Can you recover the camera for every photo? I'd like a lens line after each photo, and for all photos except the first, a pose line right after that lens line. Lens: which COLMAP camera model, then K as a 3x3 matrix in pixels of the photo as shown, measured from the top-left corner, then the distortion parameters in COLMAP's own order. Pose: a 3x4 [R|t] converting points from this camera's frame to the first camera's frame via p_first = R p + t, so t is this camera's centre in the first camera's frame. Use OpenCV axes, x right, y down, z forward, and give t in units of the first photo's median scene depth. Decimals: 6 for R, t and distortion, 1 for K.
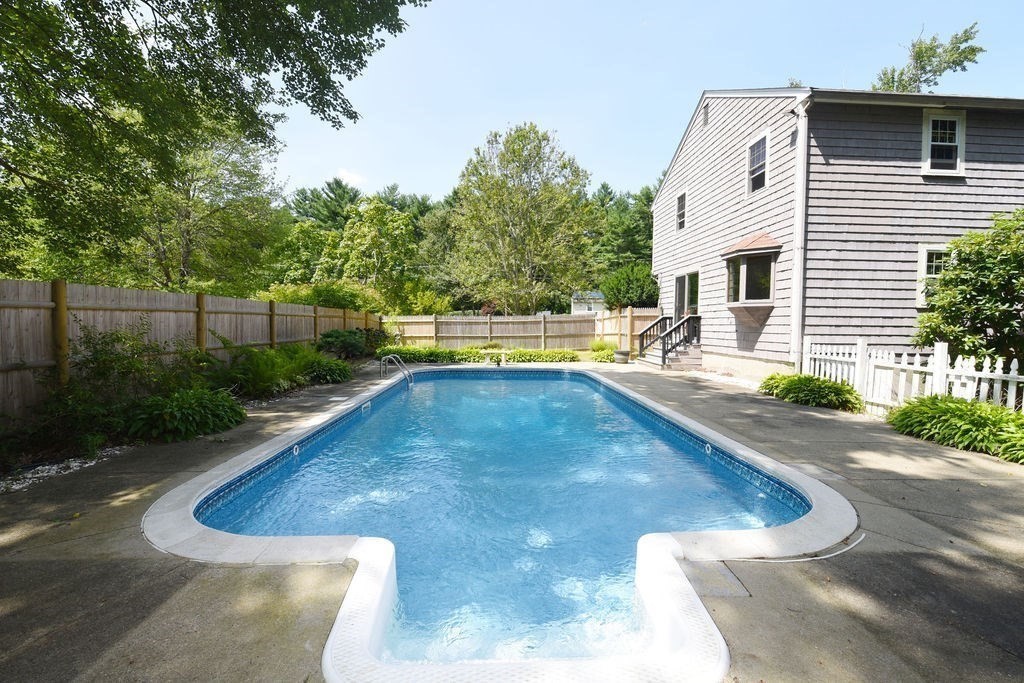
lens RADIAL K [[439.0, 0, 514.0], [0, 439.0, 344.9], [0, 0, 1]] dist [-0.011802, -0.002363]
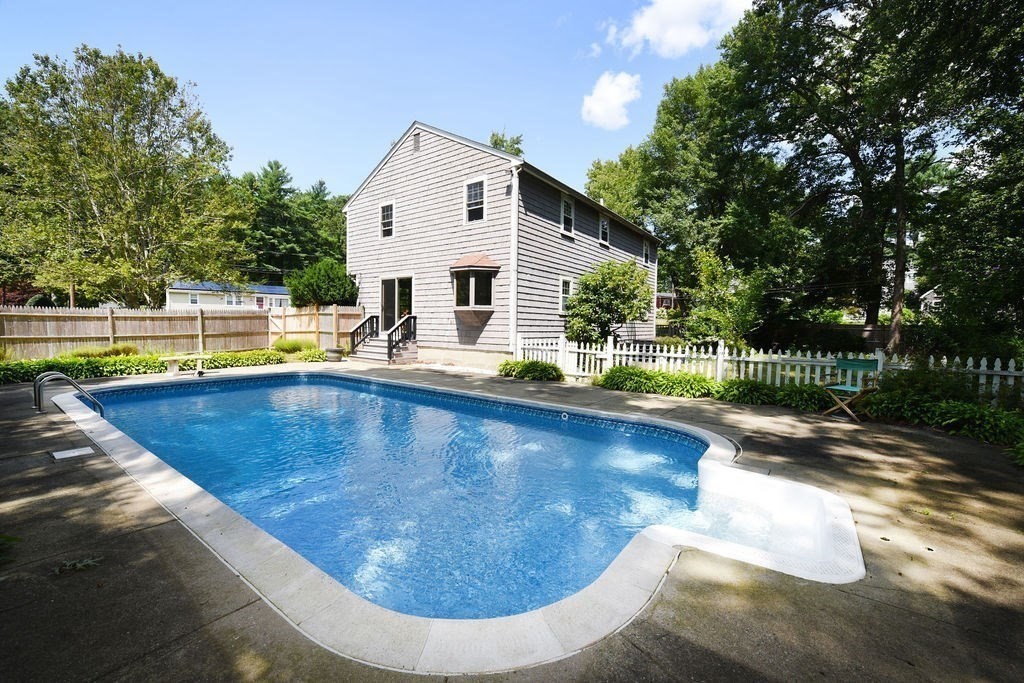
lens RADIAL K [[408.9, 0, 514.7], [0, 408.9, 345.2], [0, 0, 1]] dist [-0.016467, -0.001028]
pose [[0.619032, -0.037808, 0.784455, -0.351468], [0.026133, 0.999279, 0.027539, -0.015872], [-0.784931, 0.003452, 0.619574, 0.167403]]
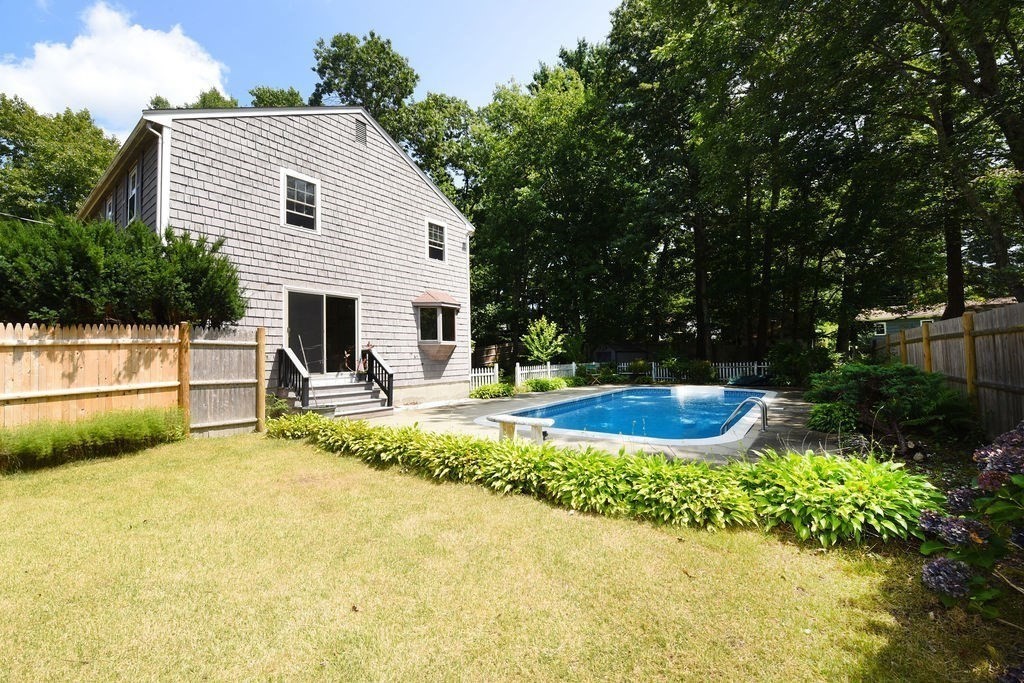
lens RADIAL K [[408.9, 0, 510.4], [0, 408.9, 341.8], [0, 0, 1]] dist [-0.016467, -0.001028]
pose [[-0.779264, 0.029081, 0.626021, -0.432650], [0.041632, 0.999118, 0.005409, -0.100613], [-0.625312, 0.030278, -0.779788, 1.953163]]
